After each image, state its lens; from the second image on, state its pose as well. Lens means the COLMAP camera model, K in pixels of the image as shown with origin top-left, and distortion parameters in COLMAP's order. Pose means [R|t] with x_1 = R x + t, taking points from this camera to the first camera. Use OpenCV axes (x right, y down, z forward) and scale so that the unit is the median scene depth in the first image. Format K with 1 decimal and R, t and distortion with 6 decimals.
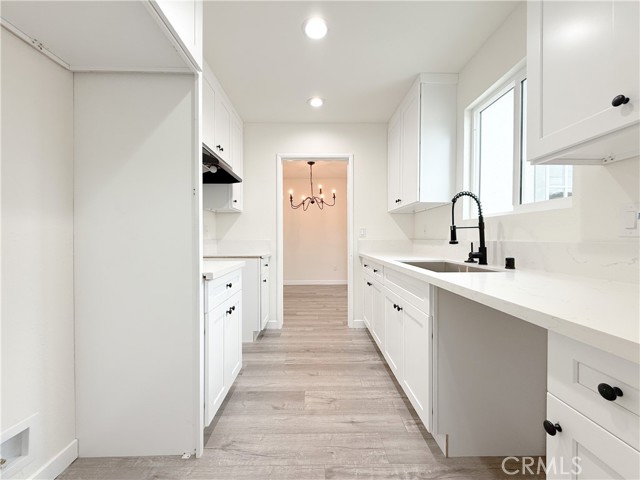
lens RADIAL K [[255.9, 0, 318.7], [0, 255.9, 240.2], [0, 0, 1]] dist [-0.001114, 0.000126]
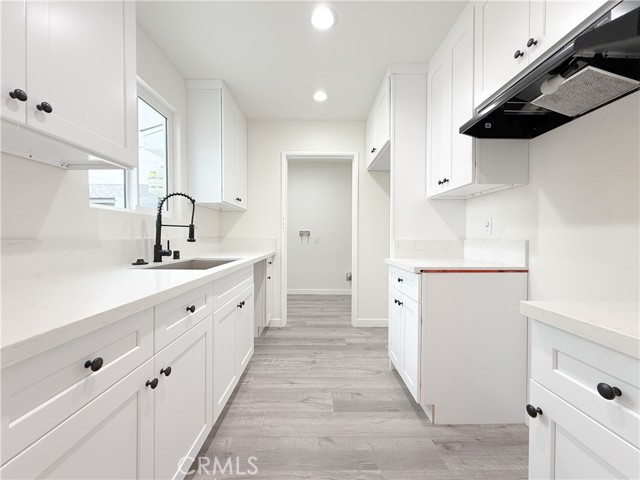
lens RADIAL K [[255.9, 0, 318.7], [0, 255.9, 240.2], [0, 0, 1]] dist [-0.001114, 0.000126]
pose [[-0.999931, -0.003499, 0.011225, -0.009358], [-0.003308, 0.999850, 0.016994, -0.011496], [-0.011283, 0.016956, -0.999793, 2.027054]]
